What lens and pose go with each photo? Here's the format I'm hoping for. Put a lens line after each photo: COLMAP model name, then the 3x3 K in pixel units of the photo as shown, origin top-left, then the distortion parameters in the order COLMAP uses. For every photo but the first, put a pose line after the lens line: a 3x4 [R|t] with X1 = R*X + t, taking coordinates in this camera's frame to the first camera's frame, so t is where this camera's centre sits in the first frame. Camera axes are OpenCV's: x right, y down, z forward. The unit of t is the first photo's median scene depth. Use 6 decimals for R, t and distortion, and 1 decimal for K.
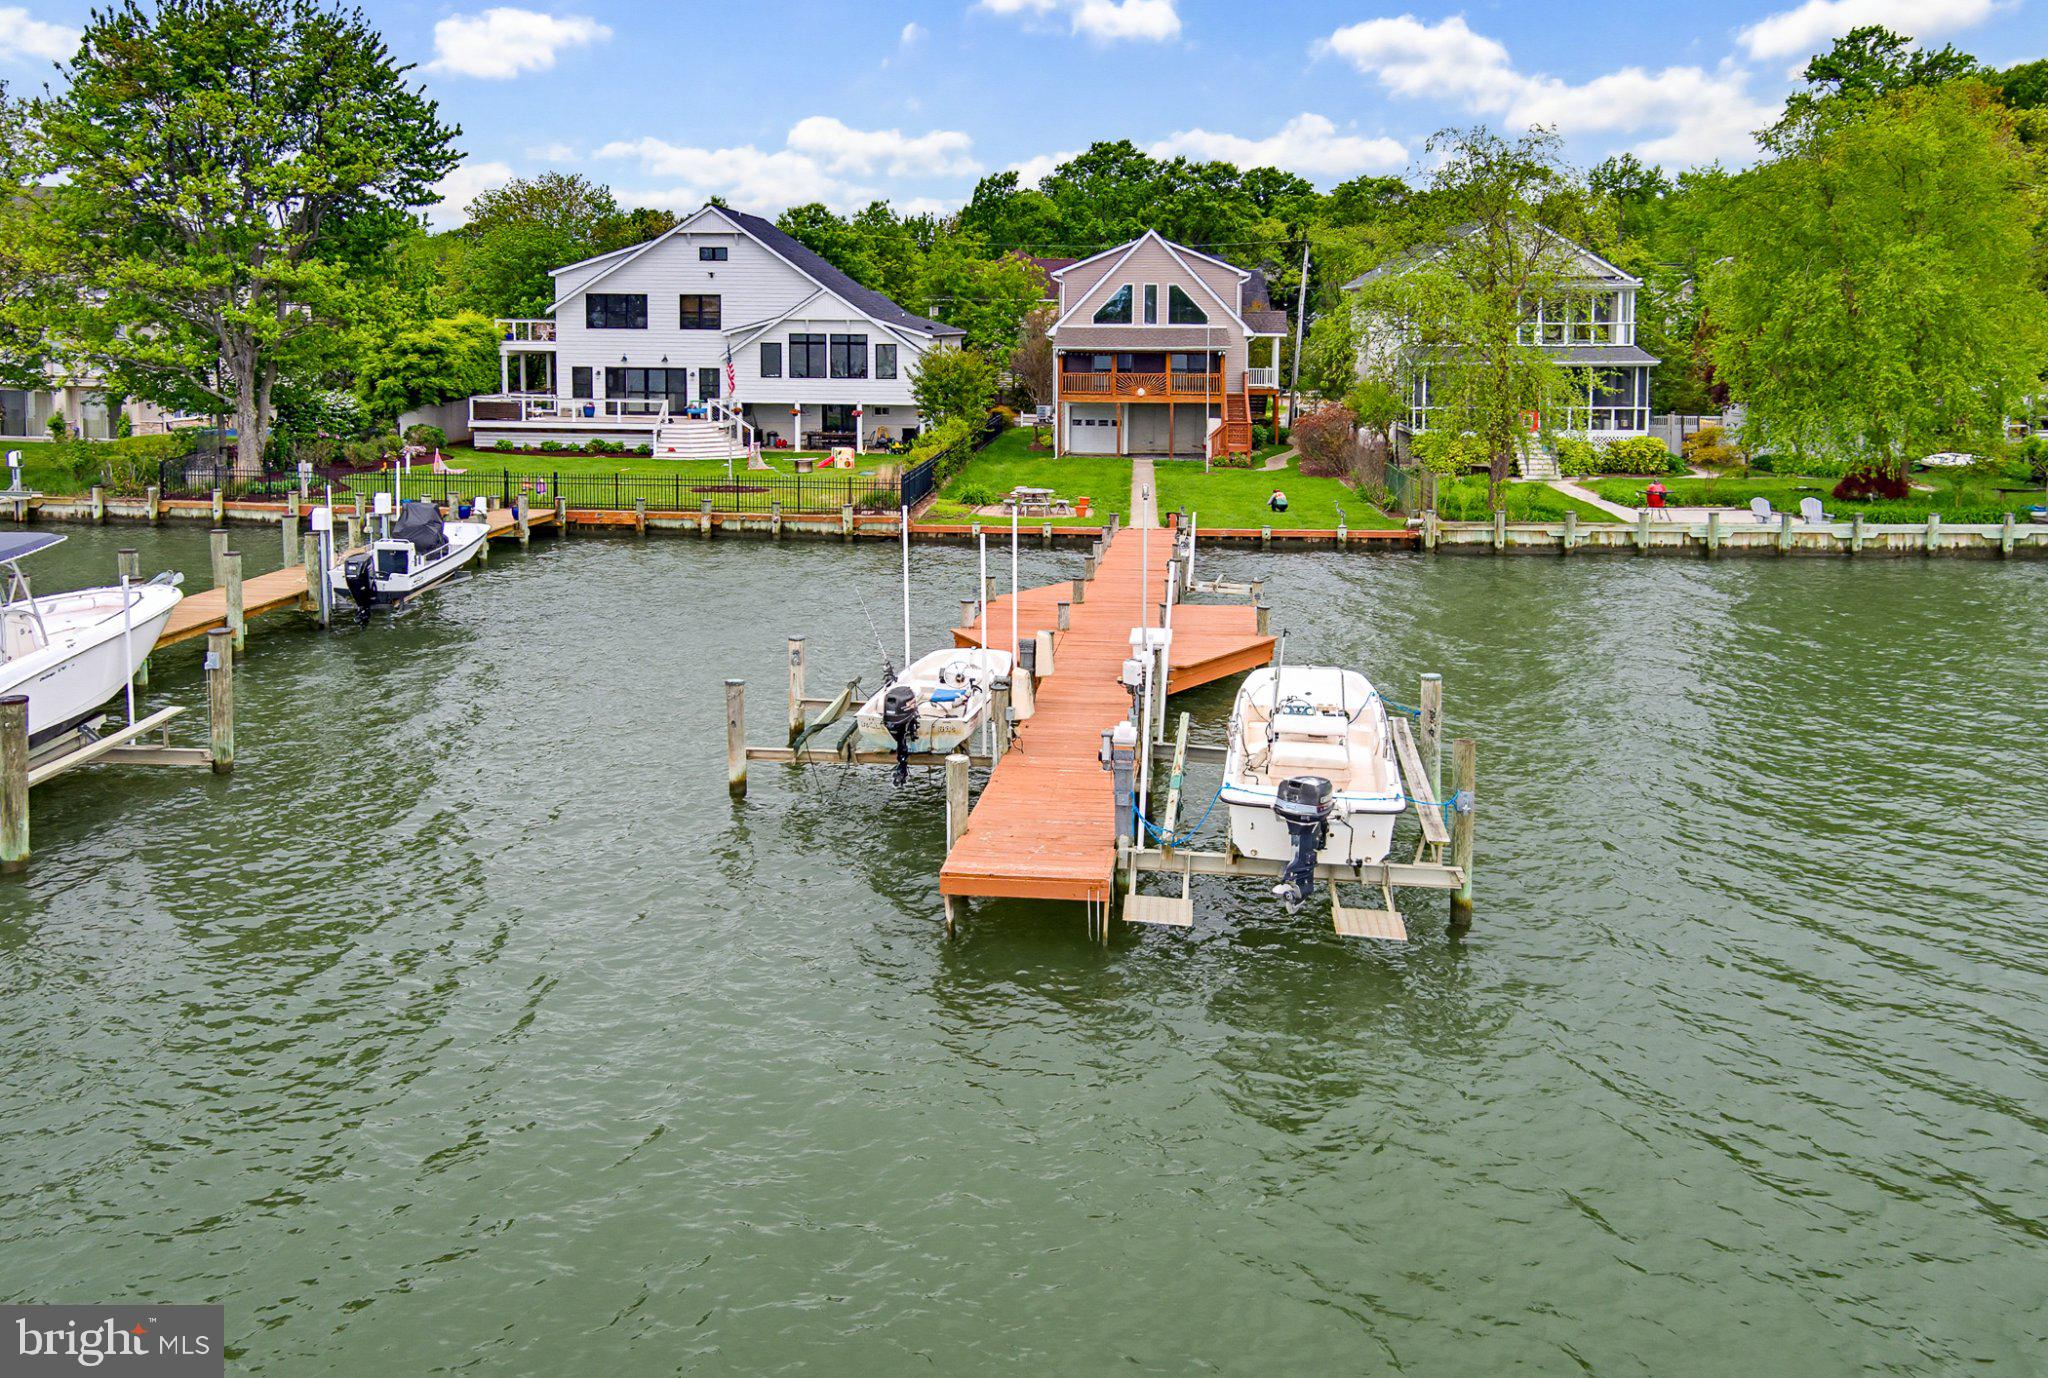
lens RADIAL K [[1583.0, 0, 1008.5], [0, 1583.0, 508.9], [0, 0, 1]] dist [-0.047837, 0.001866]
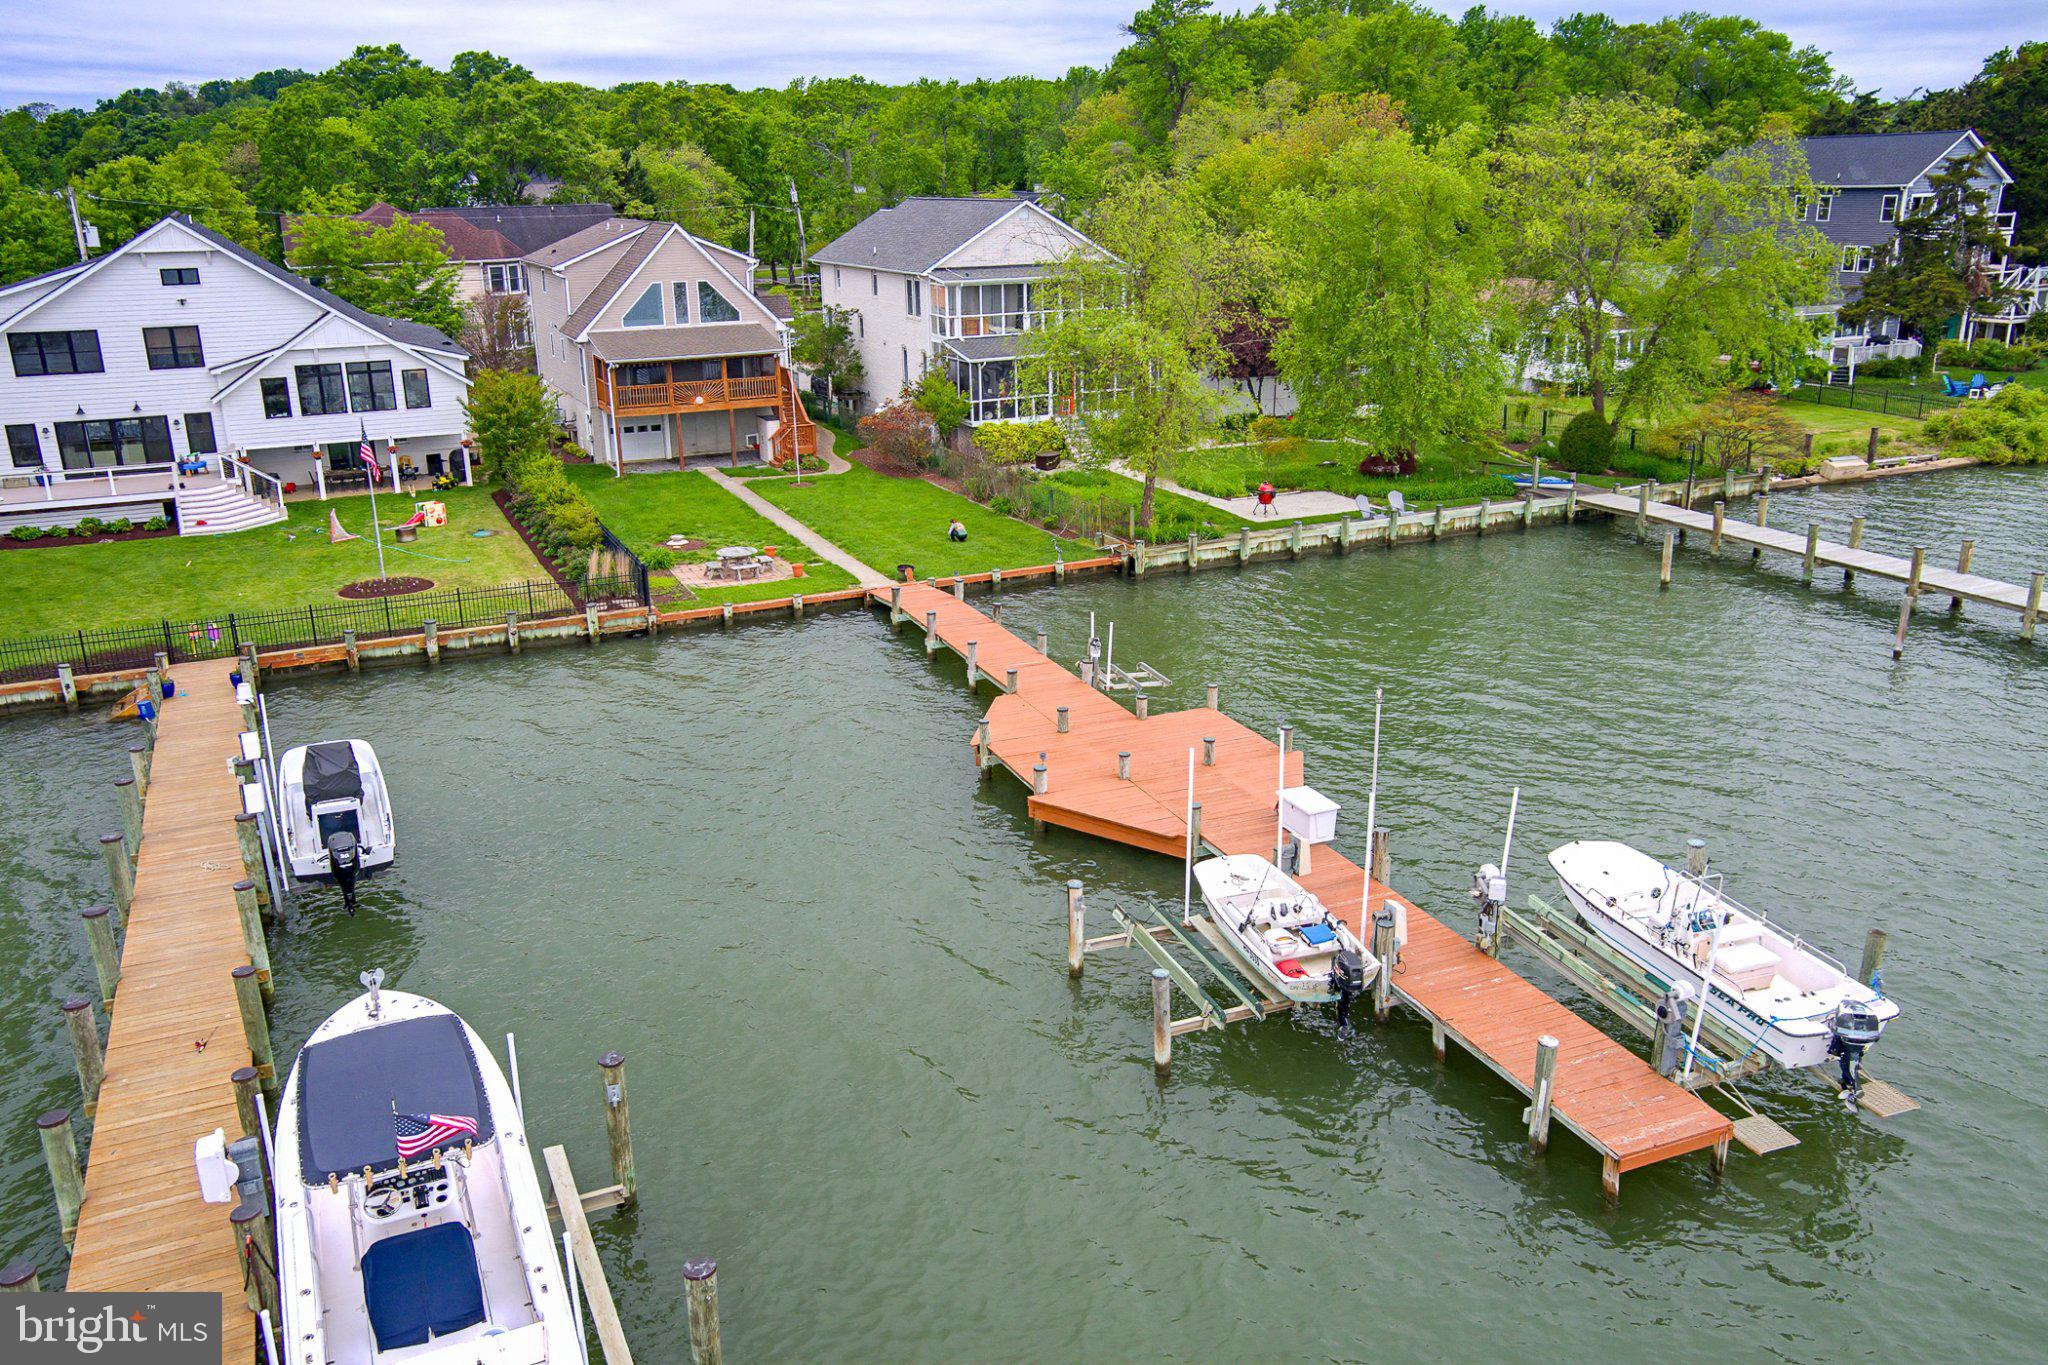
lens RADIAL K [[1556.8, 0, 1024.0], [0, 1556.8, 682.5], [0, 0, 1]] dist [-0.075973, -0.004637]
pose [[0.861207, -0.166571, 0.480185, -0.224308], [0.069786, 0.974577, 0.212909, -0.091645], [-0.503441, -0.149848, 0.850936, 0.063244]]
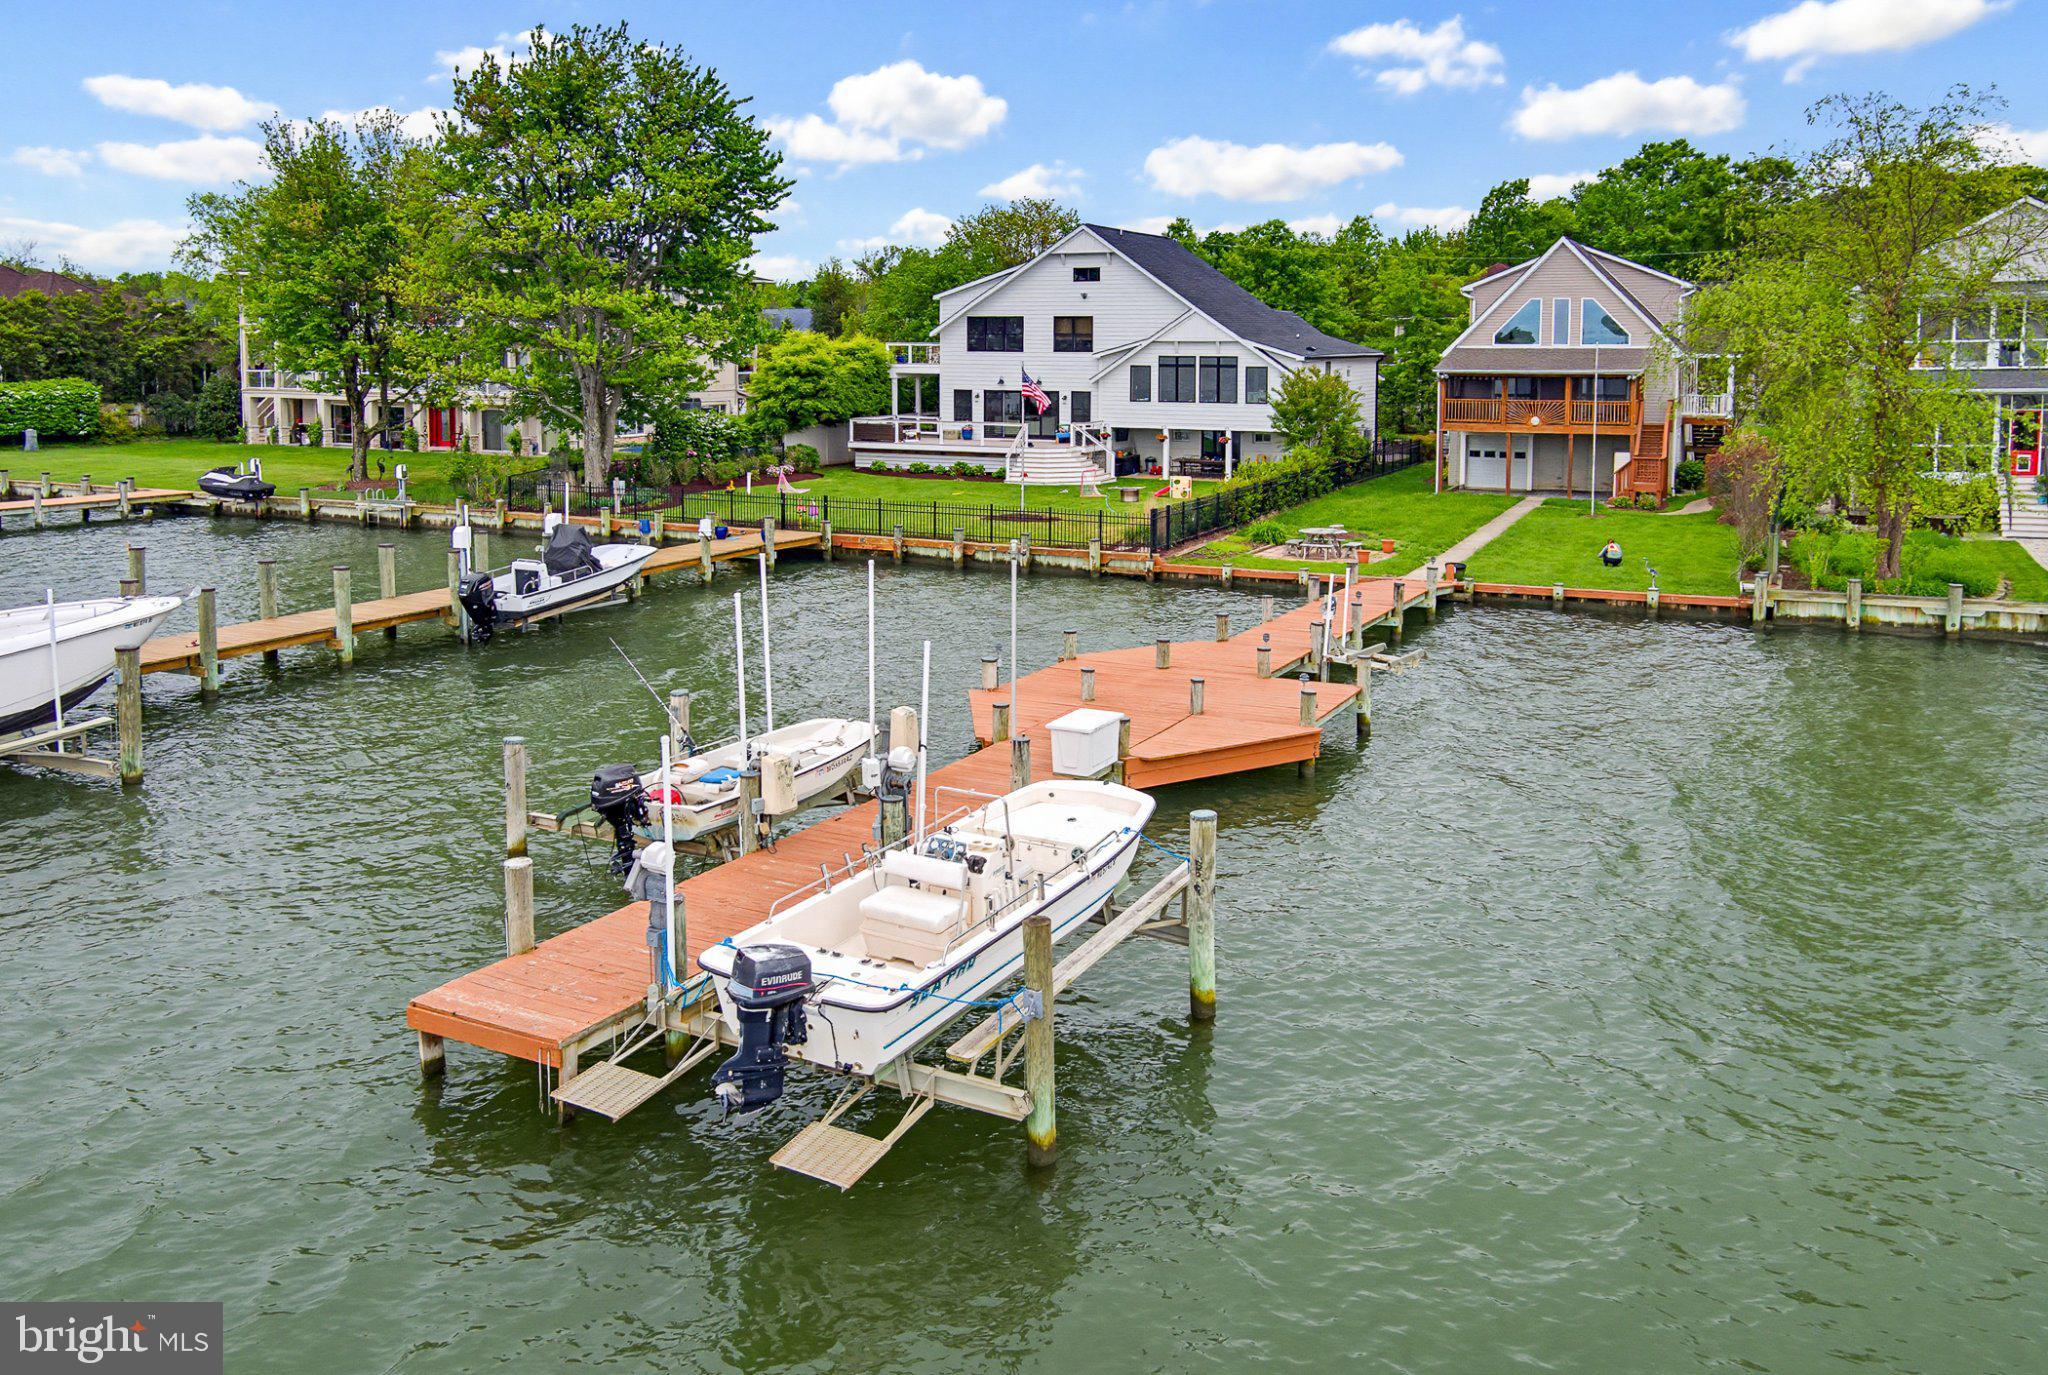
lens RADIAL K [[1583.0, 0, 1008.5], [0, 1583.0, 507.4], [0, 0, 1]] dist [-0.047837, 0.001866]
pose [[0.927763, 0.030086, -0.371955, 0.135686], [-0.035355, 0.999348, -0.007351, -0.008864], [0.371492, 0.019970, 0.928221, 0.078538]]
